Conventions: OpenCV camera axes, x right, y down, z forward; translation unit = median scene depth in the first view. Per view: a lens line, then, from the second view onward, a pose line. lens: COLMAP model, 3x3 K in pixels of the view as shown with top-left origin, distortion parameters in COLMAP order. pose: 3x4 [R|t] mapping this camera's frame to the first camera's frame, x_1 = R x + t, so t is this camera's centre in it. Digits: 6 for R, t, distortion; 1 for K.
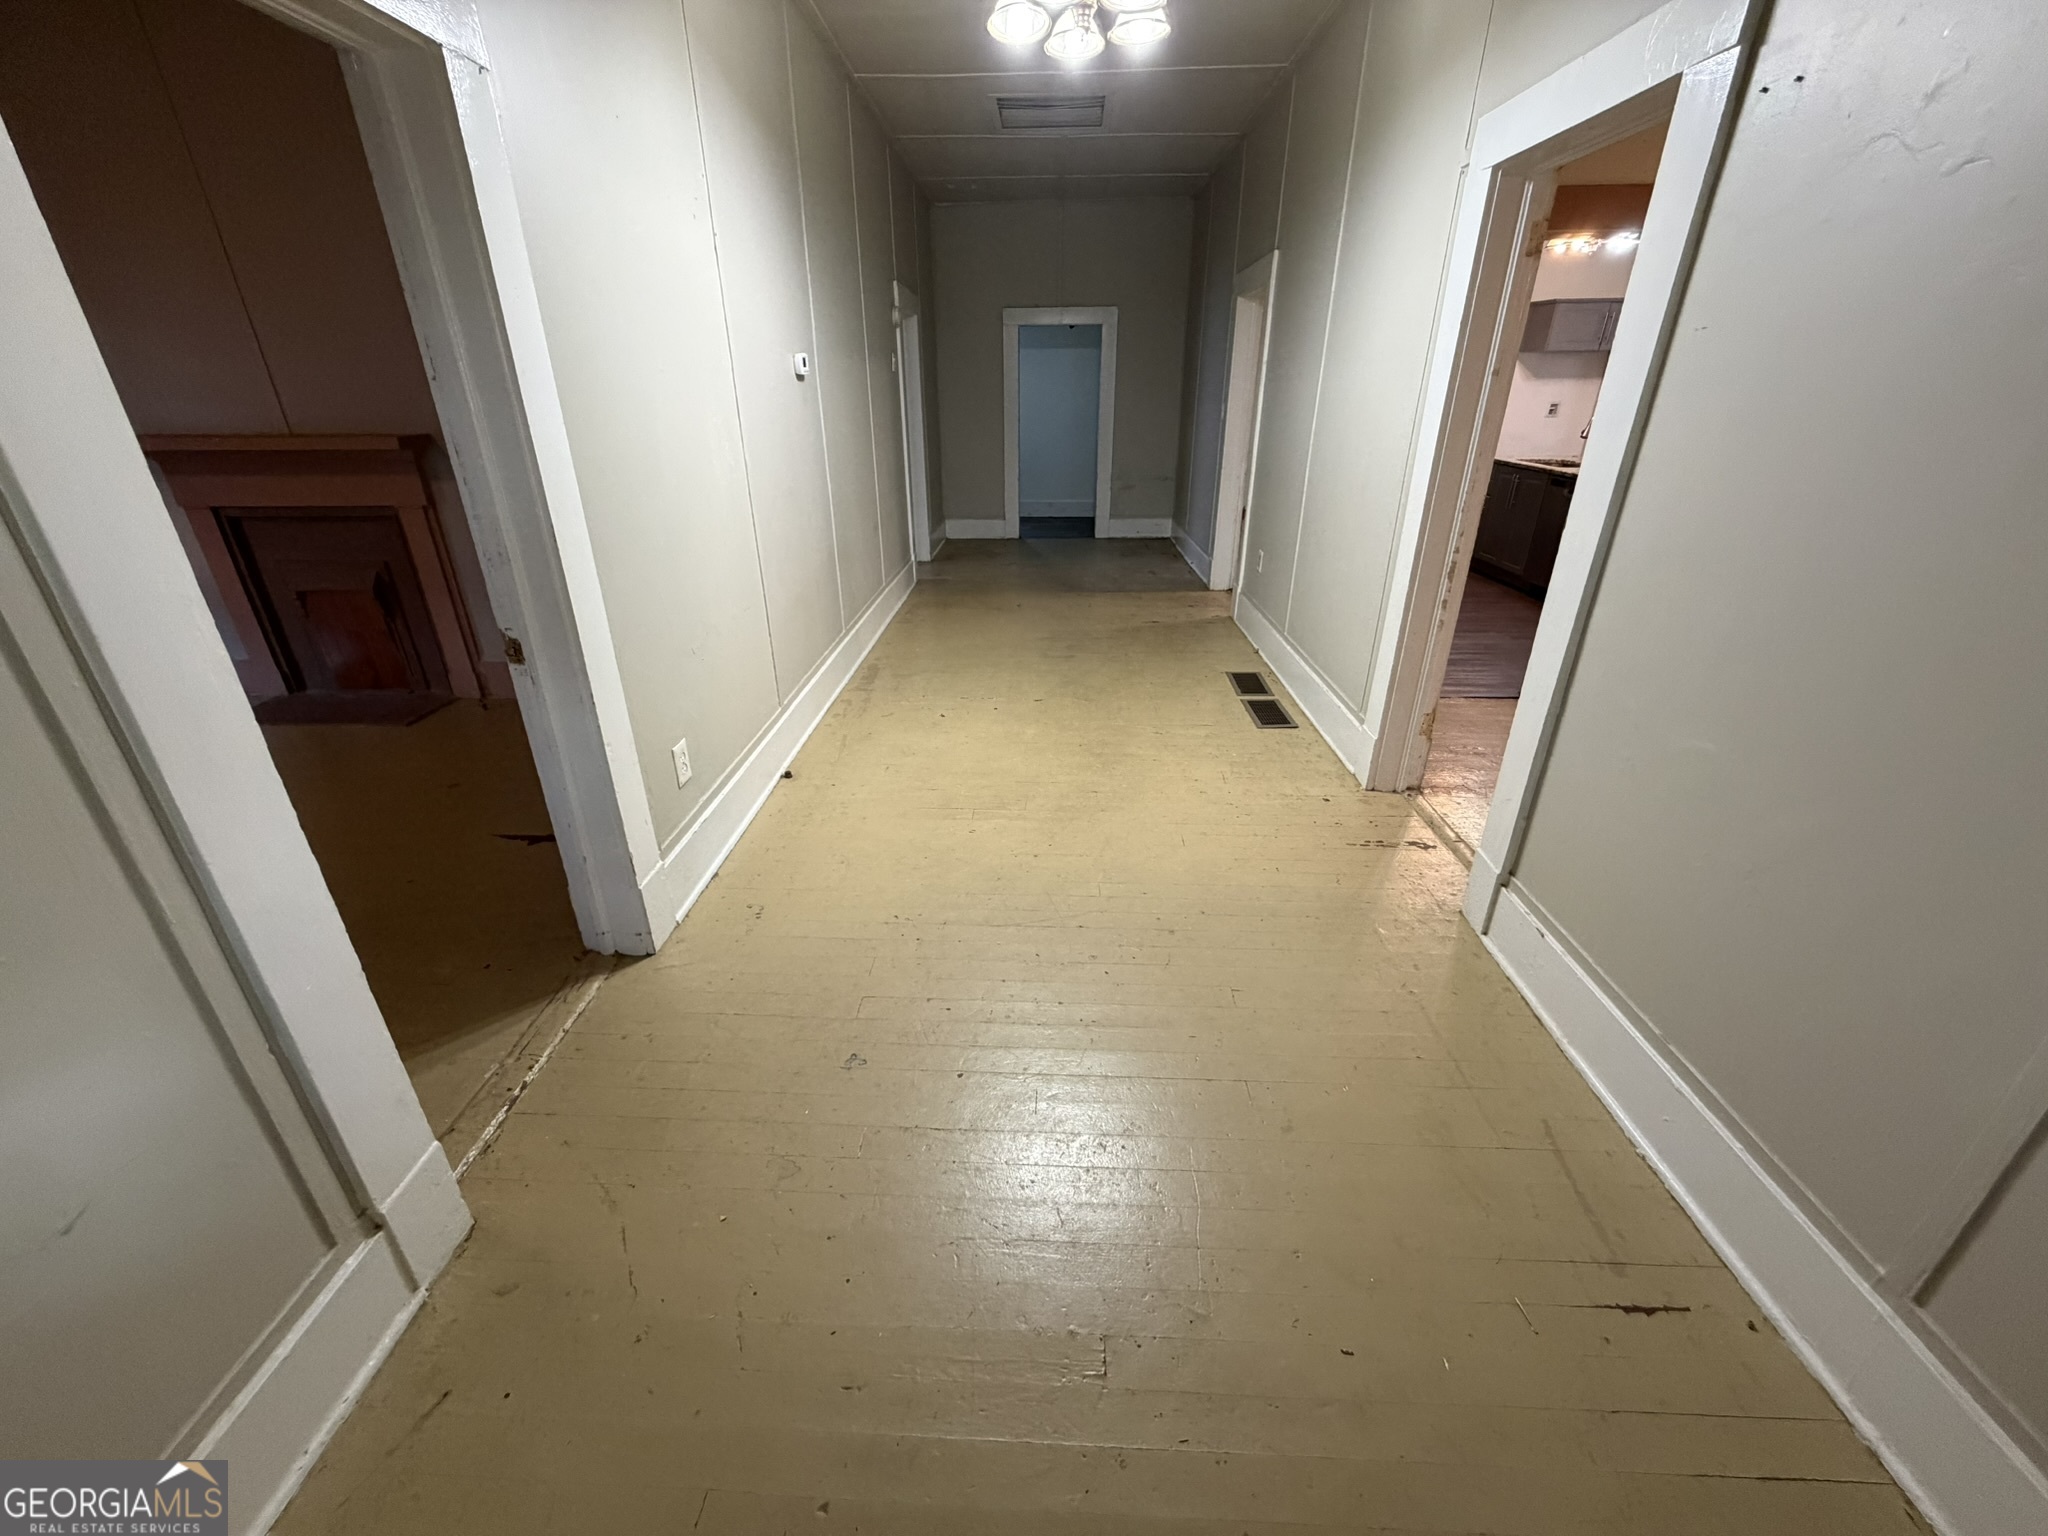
lens RADIAL K [[815.7, 0, 1021.1], [0, 815.7, 766.9], [0, 0, 1]] dist [-0.000680, 0.000111]
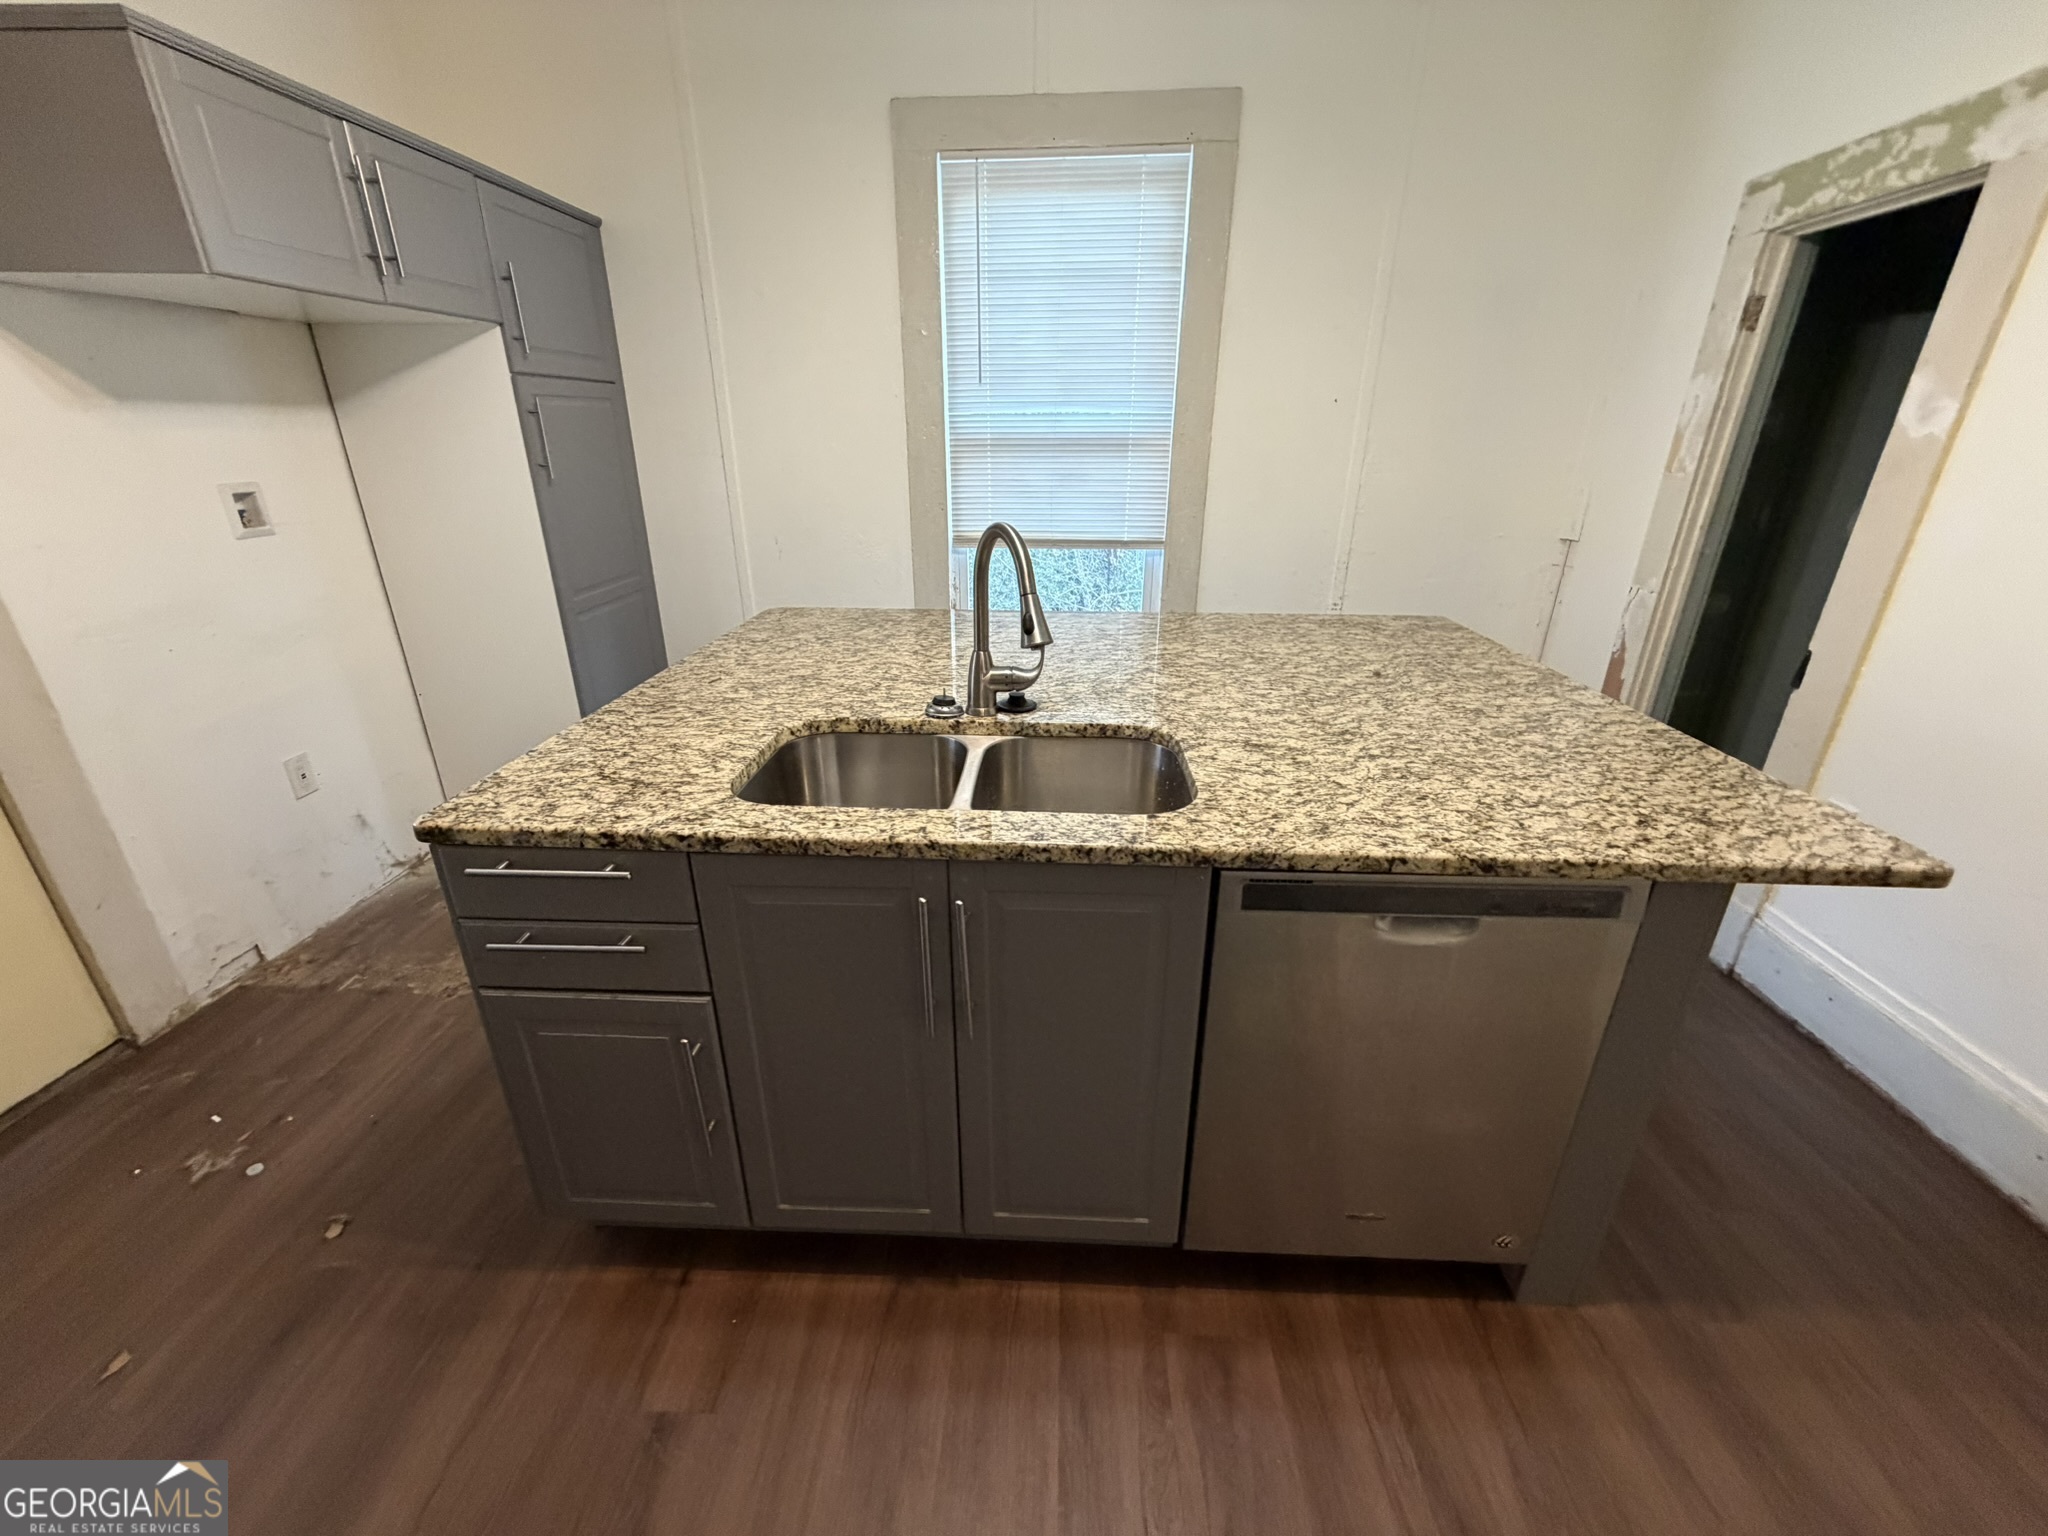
lens RADIAL K [[815.7, 0, 1016.1], [0, 815.7, 768.5], [0, 0, 1]] dist [-0.000680, 0.000111]
pose [[0.017785, -0.377325, 0.925910, 0.361178], [0.426775, 0.840322, 0.334249, -0.347875], [-0.904183, 0.389211, 0.175979, 0.751426]]
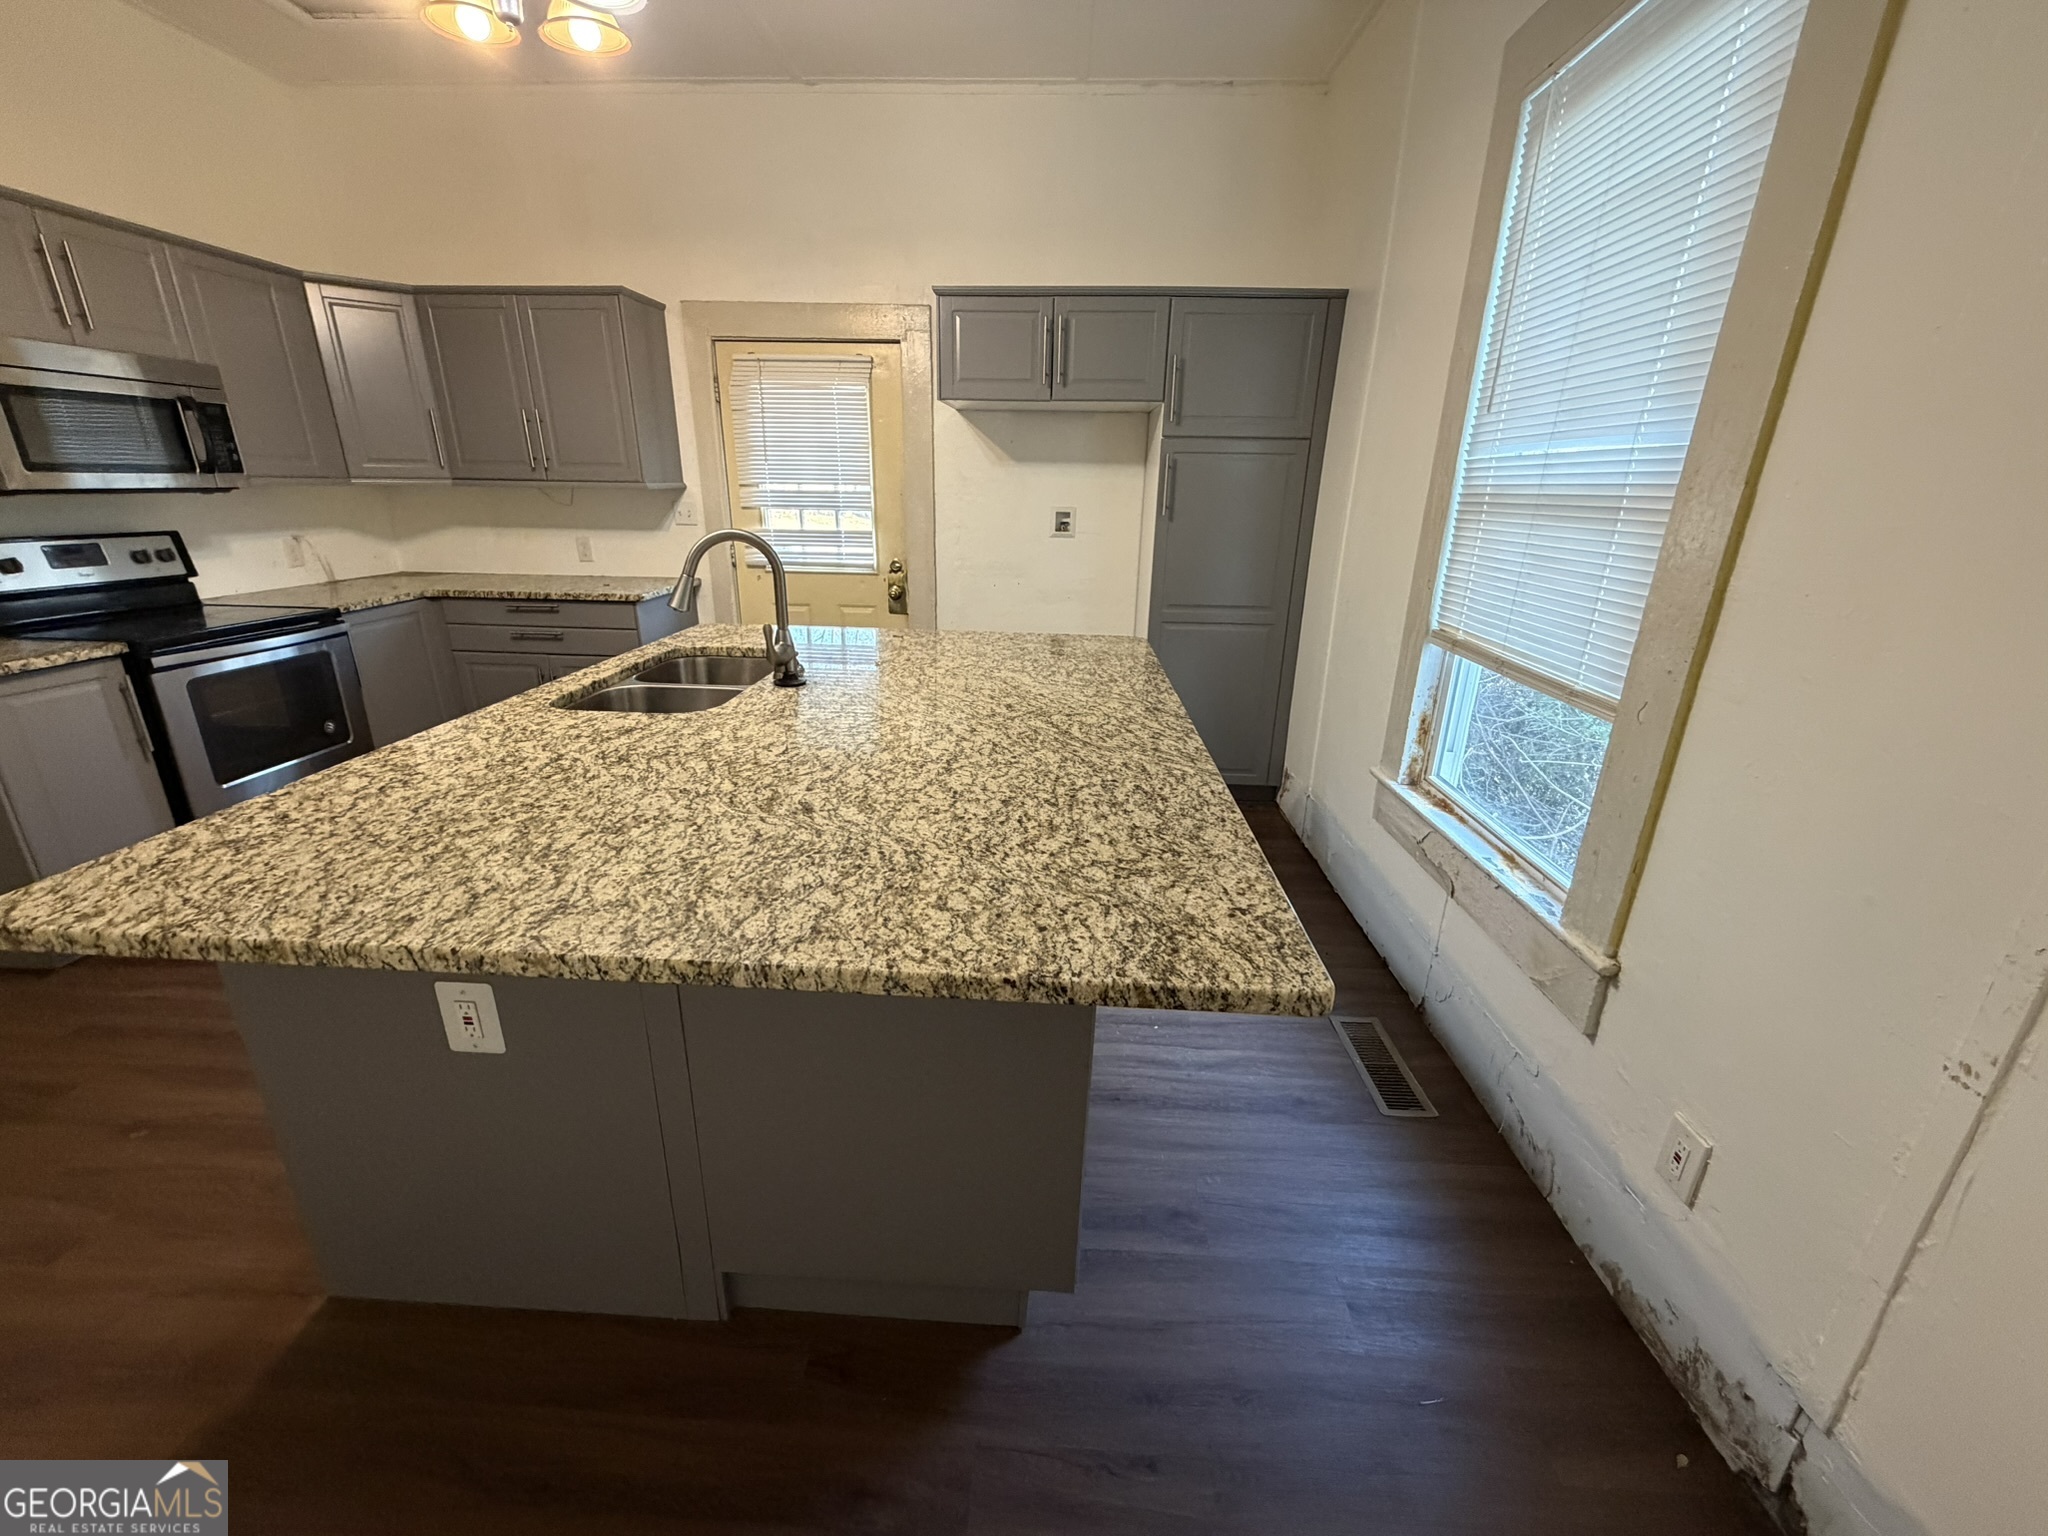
lens RADIAL K [[815.7, 0, 1015.3], [0, 815.7, 762.1], [0, 0, 1]] dist [-0.000680, 0.000111]
pose [[0.999592, 0.028489, -0.001933, 0.639966], [-0.028530, 0.993581, -0.109466, -0.237044], [-0.001198, 0.109477, 0.993989, 0.519527]]
